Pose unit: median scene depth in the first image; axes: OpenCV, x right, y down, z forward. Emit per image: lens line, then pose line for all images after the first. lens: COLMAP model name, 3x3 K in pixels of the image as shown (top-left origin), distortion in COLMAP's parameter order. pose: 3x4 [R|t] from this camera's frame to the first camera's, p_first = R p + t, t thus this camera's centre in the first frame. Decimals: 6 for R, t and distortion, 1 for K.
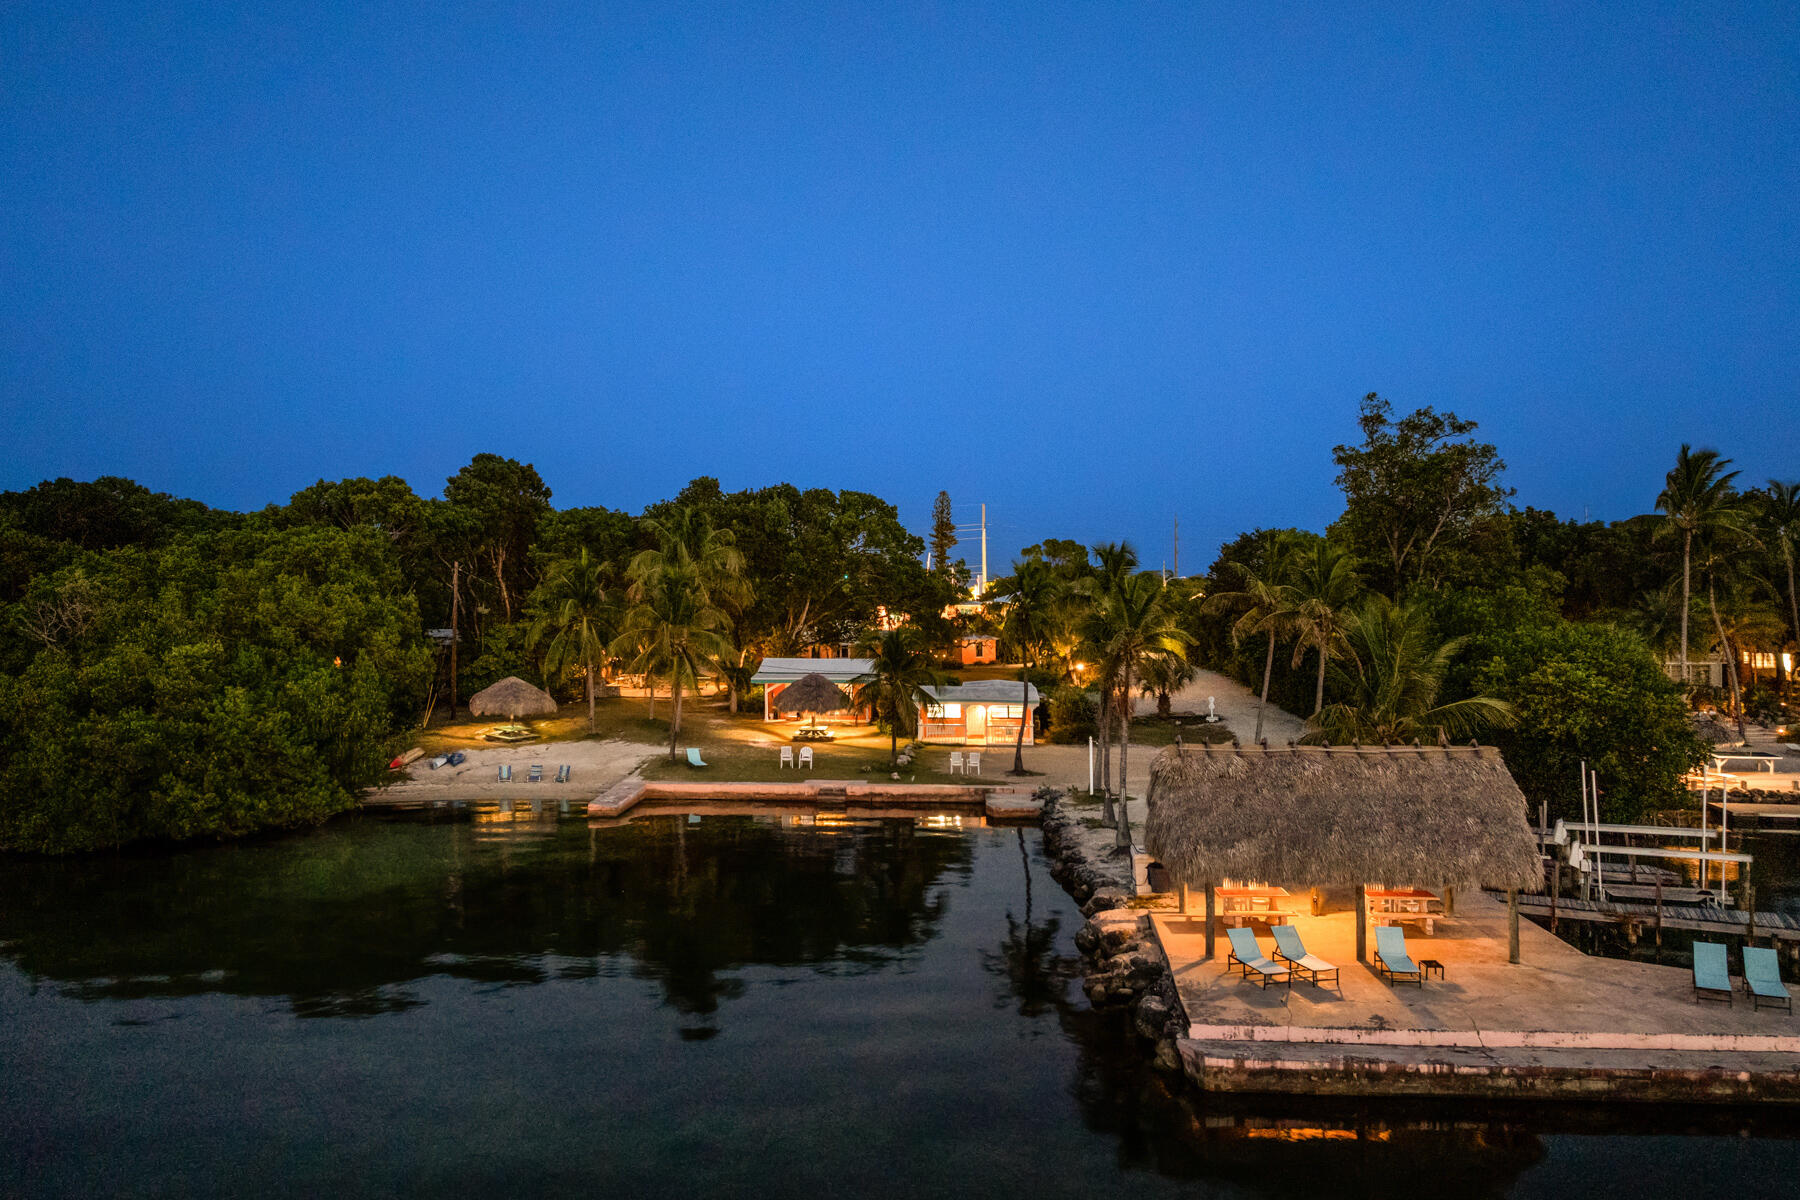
lens RADIAL K [[1257.7, 0, 894.7], [0, 1257.7, 570.6], [0, 0, 1]] dist [-0.055897, 0.029094]
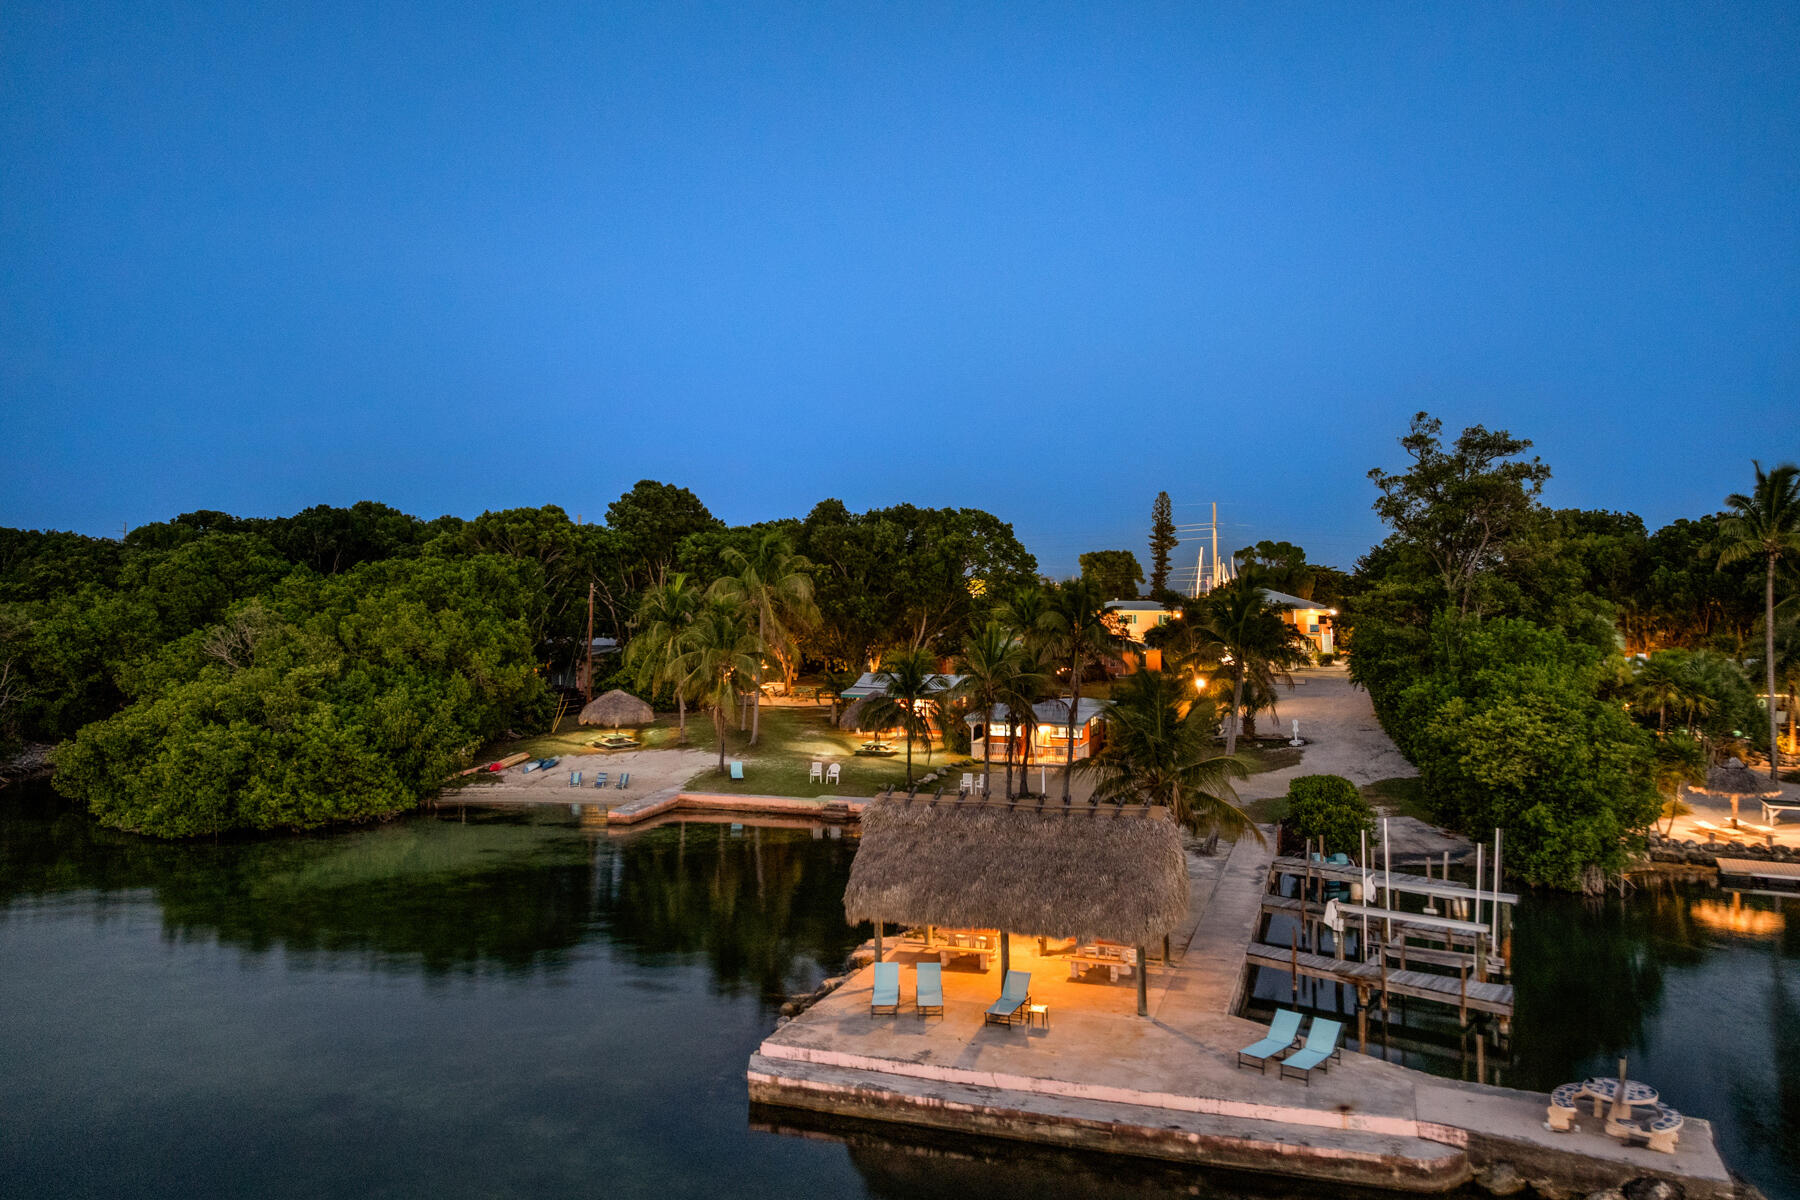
lens RADIAL K [[1267.5, 0, 890.9], [0, 1267.5, 519.2], [0, 0, 1]] dist [-0.033179, -0.003364]
pose [[0.971121, -0.014879, -0.238124, 0.279711], [0.006842, 0.999380, -0.034544, -0.036709], [0.238490, 0.031917, 0.970620, -0.057661]]
